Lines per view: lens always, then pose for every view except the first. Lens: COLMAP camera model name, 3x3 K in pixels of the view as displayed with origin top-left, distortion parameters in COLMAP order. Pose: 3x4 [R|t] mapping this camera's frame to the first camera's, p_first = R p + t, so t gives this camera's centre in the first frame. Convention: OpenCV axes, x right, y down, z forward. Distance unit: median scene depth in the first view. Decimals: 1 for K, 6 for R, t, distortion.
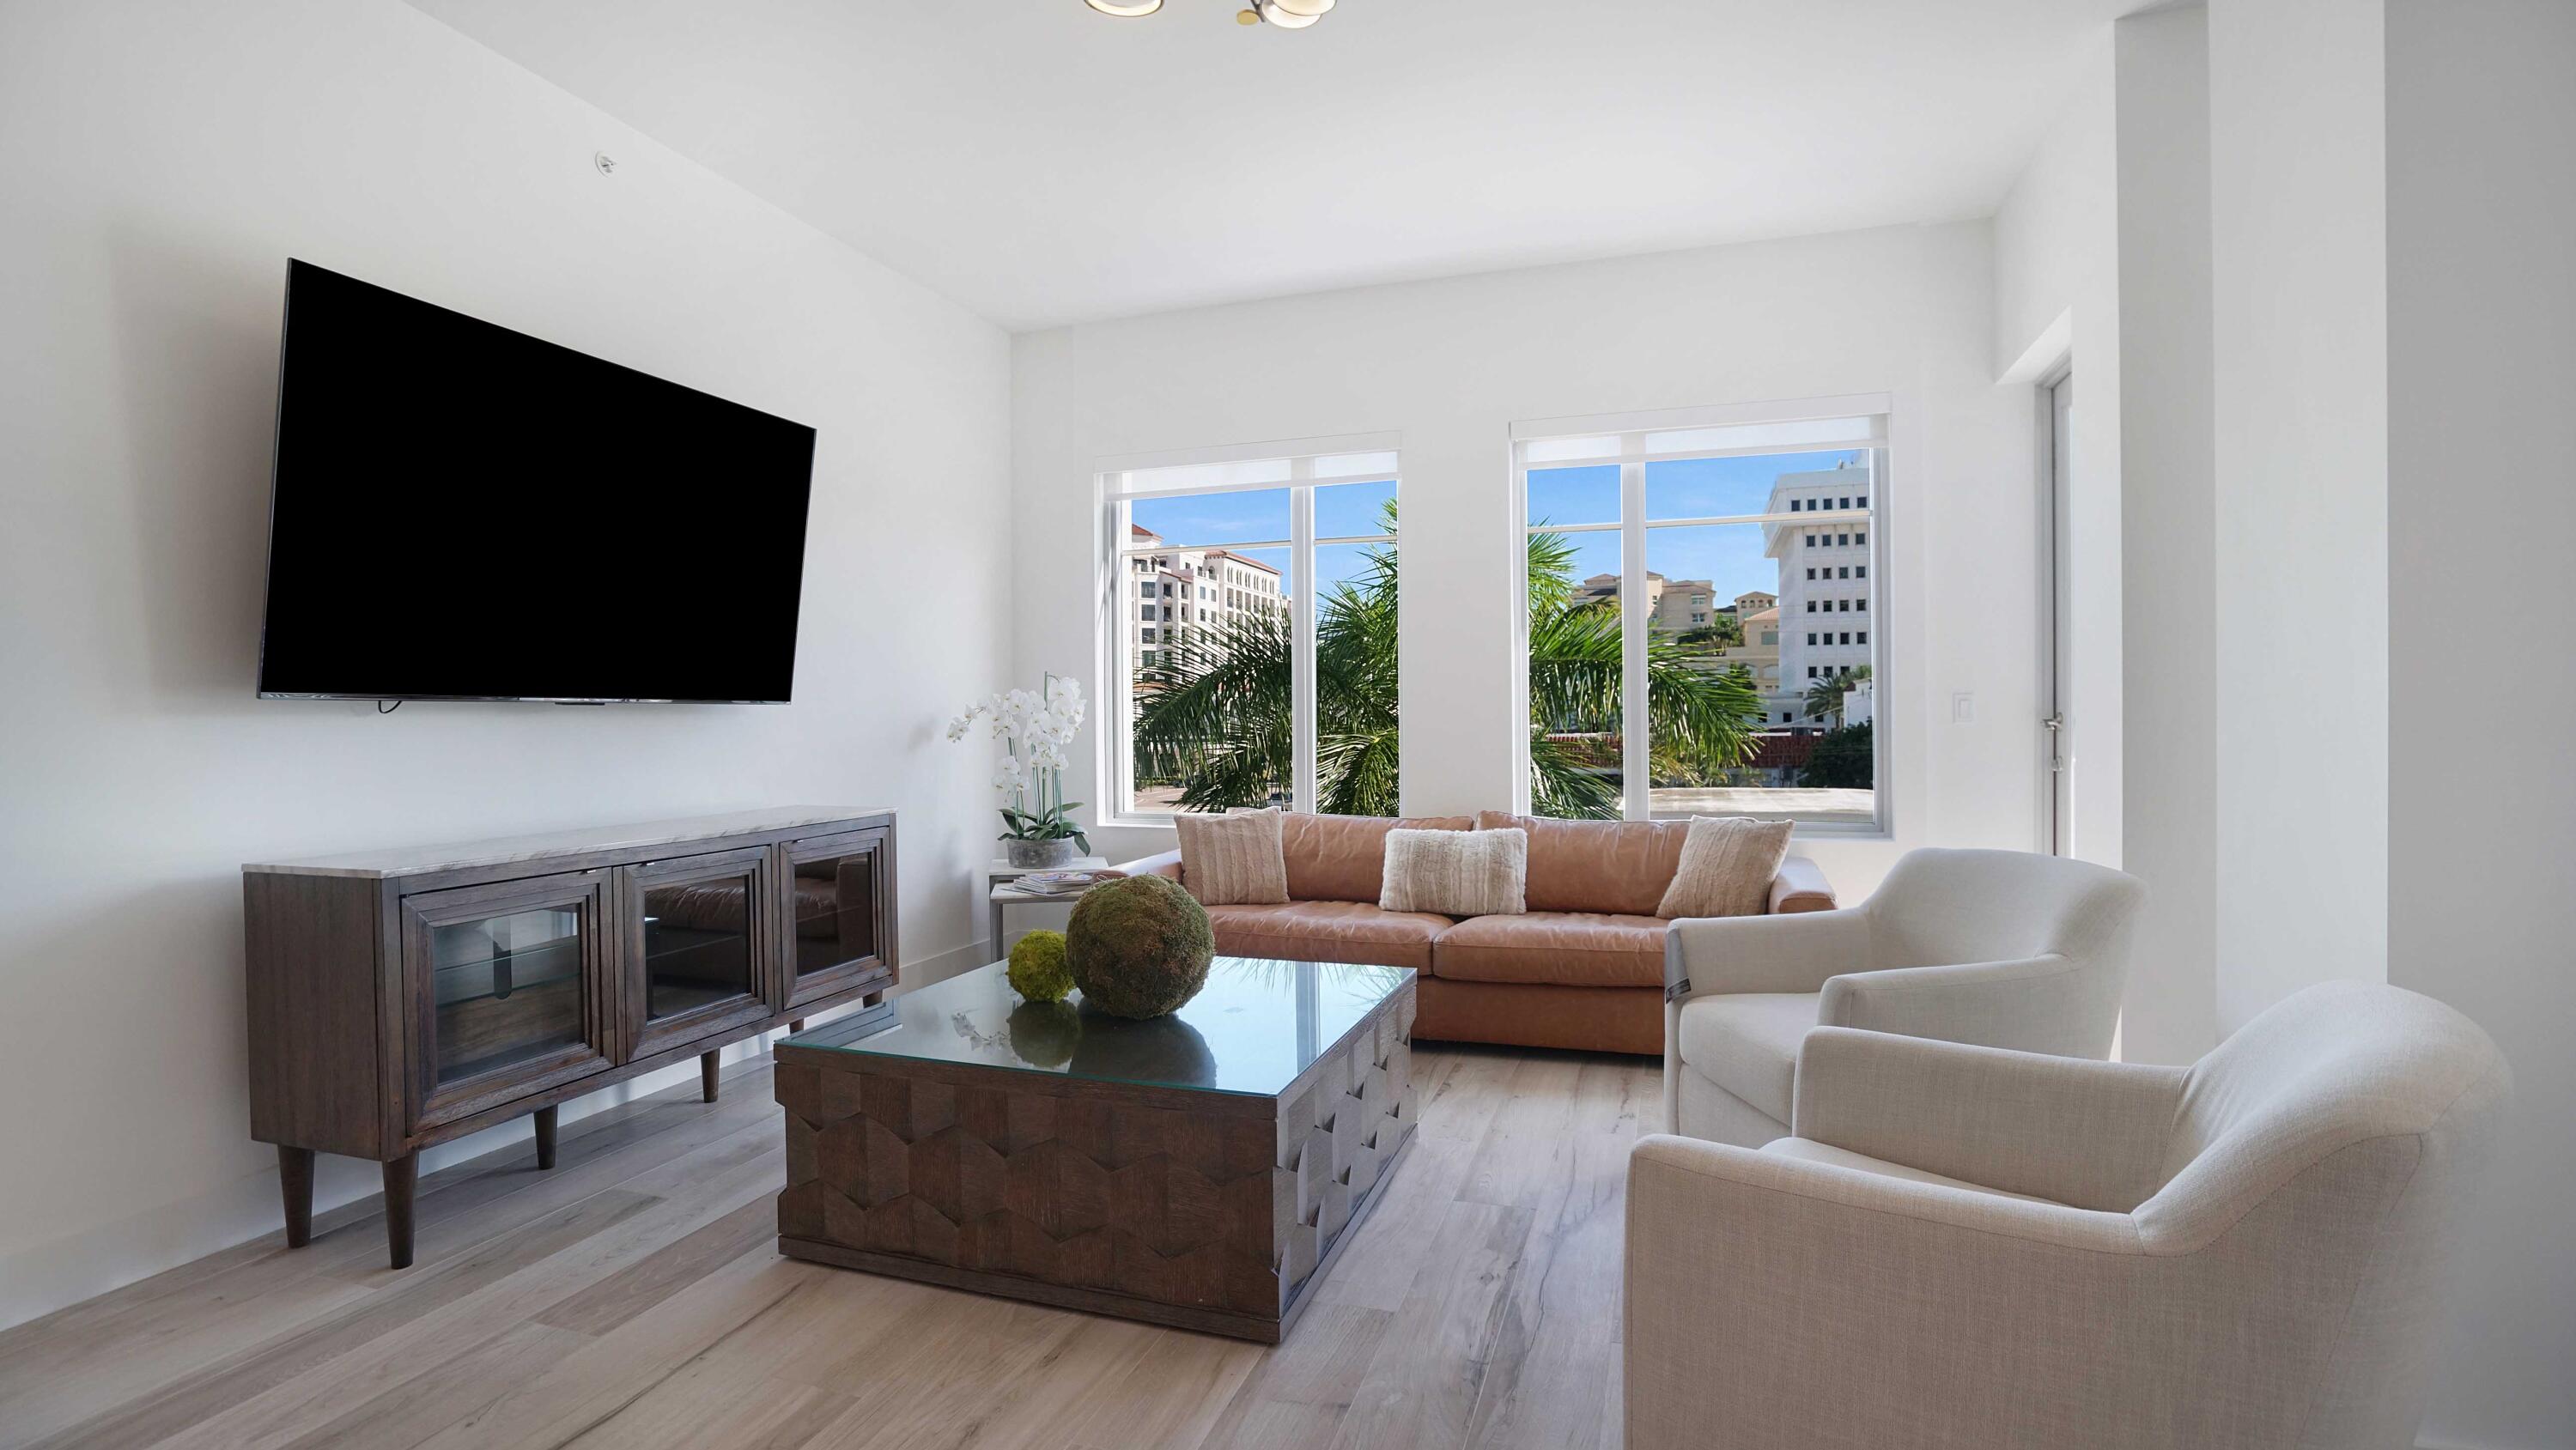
lens RADIAL K [[1195.1, 0, 1276.5], [0, 1195.1, 728.1], [0, 0, 1]] dist [-0.056156, 0.022670]
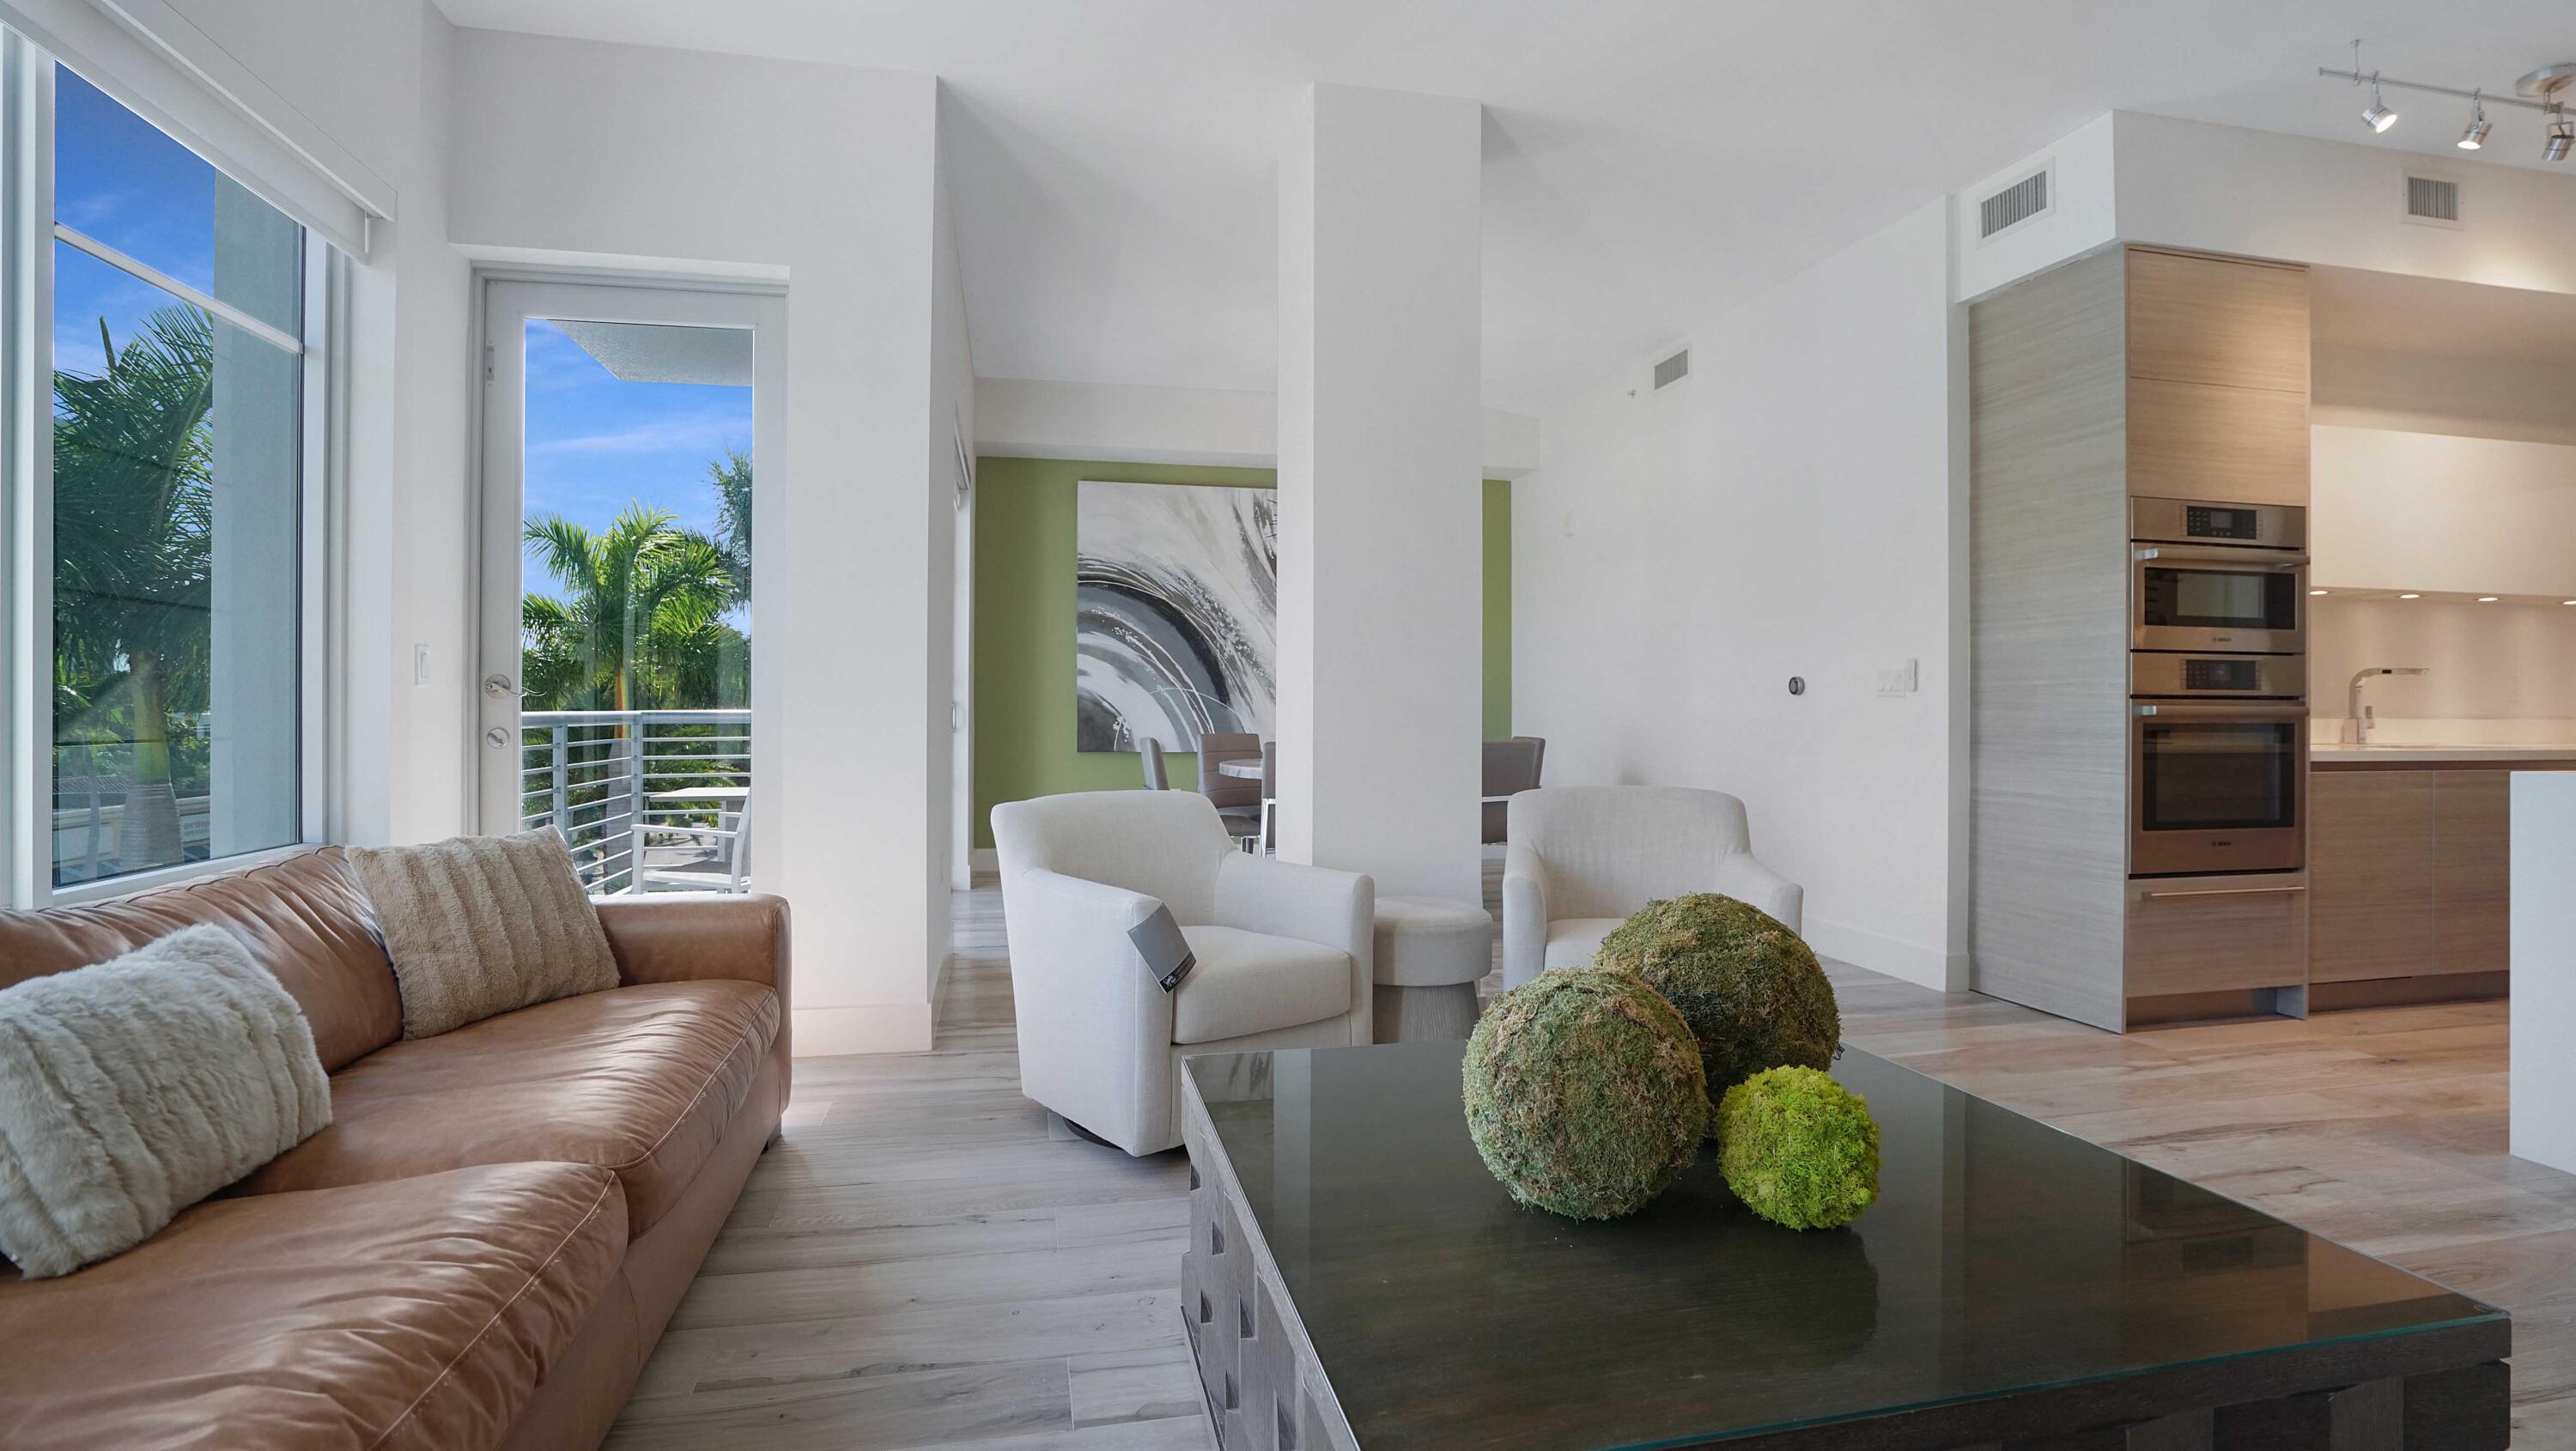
lens RADIAL K [[1221.0, 0, 1286.3], [0, 1221.0, 698.3], [0, 0, 1]] dist [-0.048147, 0.020417]
pose [[-0.524351, 0.013138, 0.851401, -0.316932], [0.008588, 0.999912, -0.010141, 0.015570], [-0.851459, 0.001994, -0.524418, 0.898520]]
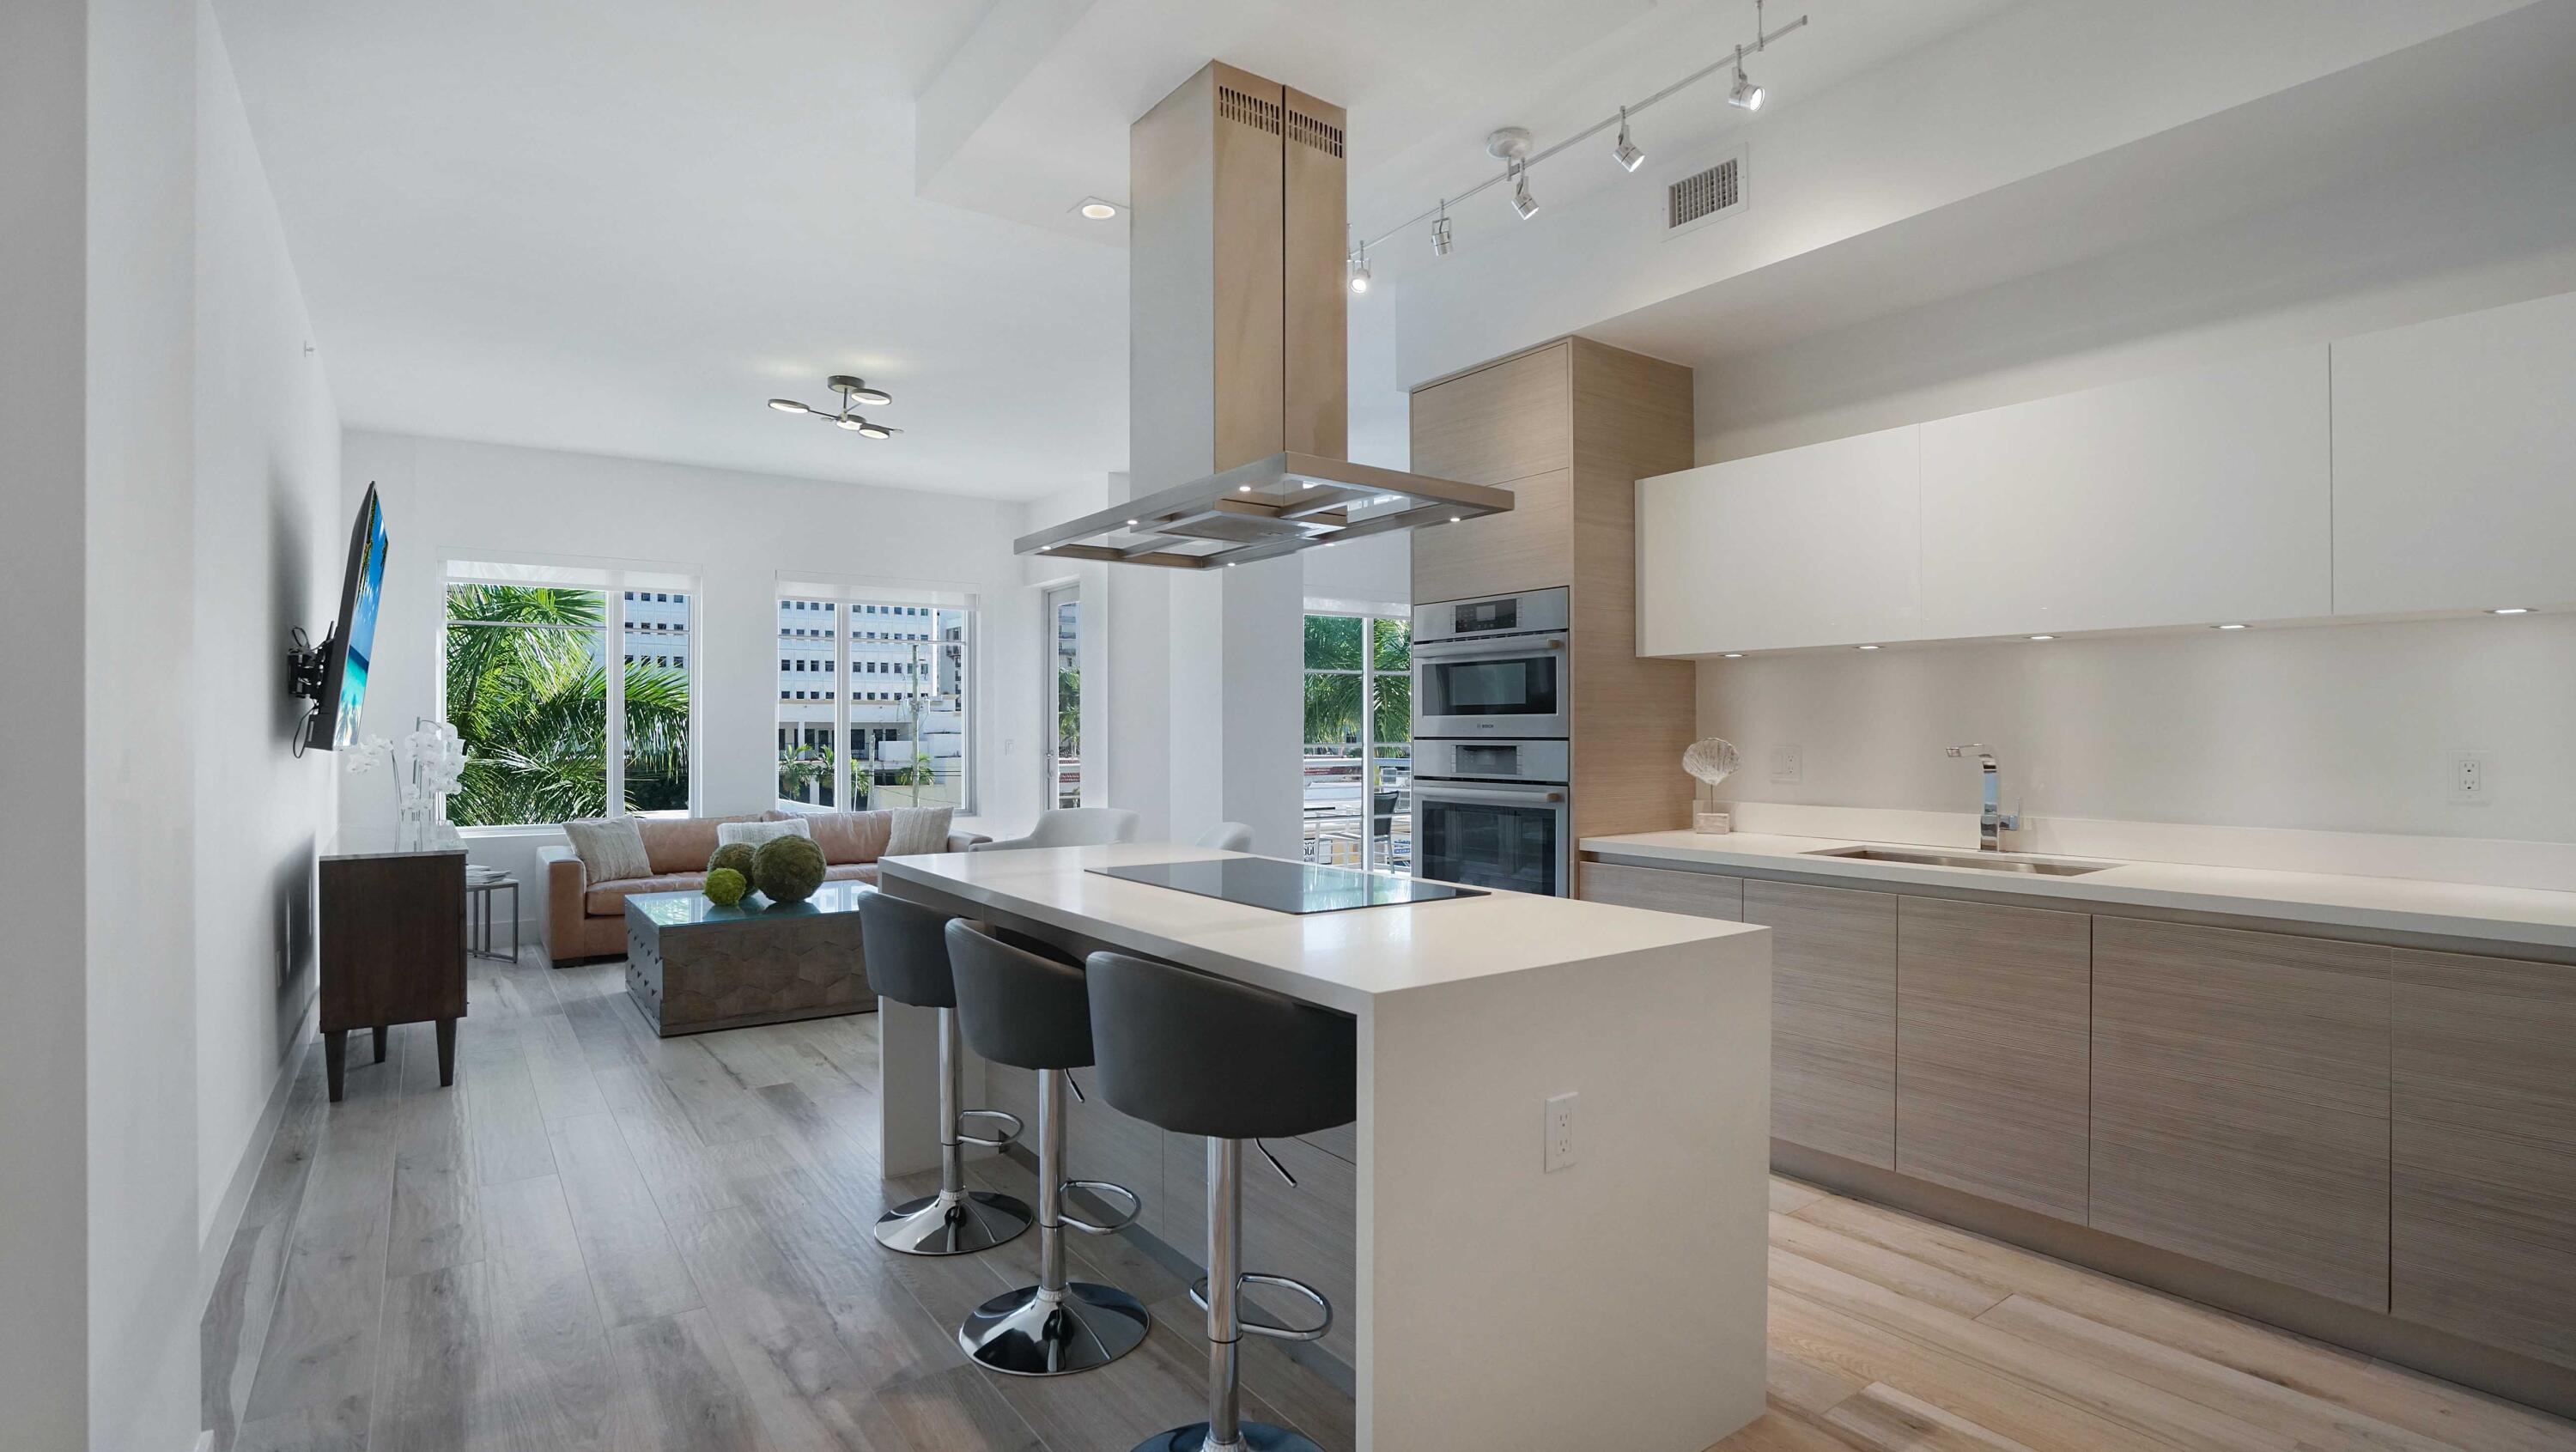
lens RADIAL K [[1195.2, 0, 1276.5], [0, 1195.2, 729.1], [0, 0, 1]] dist [-0.056156, 0.022670]
pose [[0.580326, 0.010680, 0.814315, -0.784793], [0.004087, 0.999863, -0.016026, -0.013210], [-0.814374, 0.012628, 0.580203, -0.534477]]
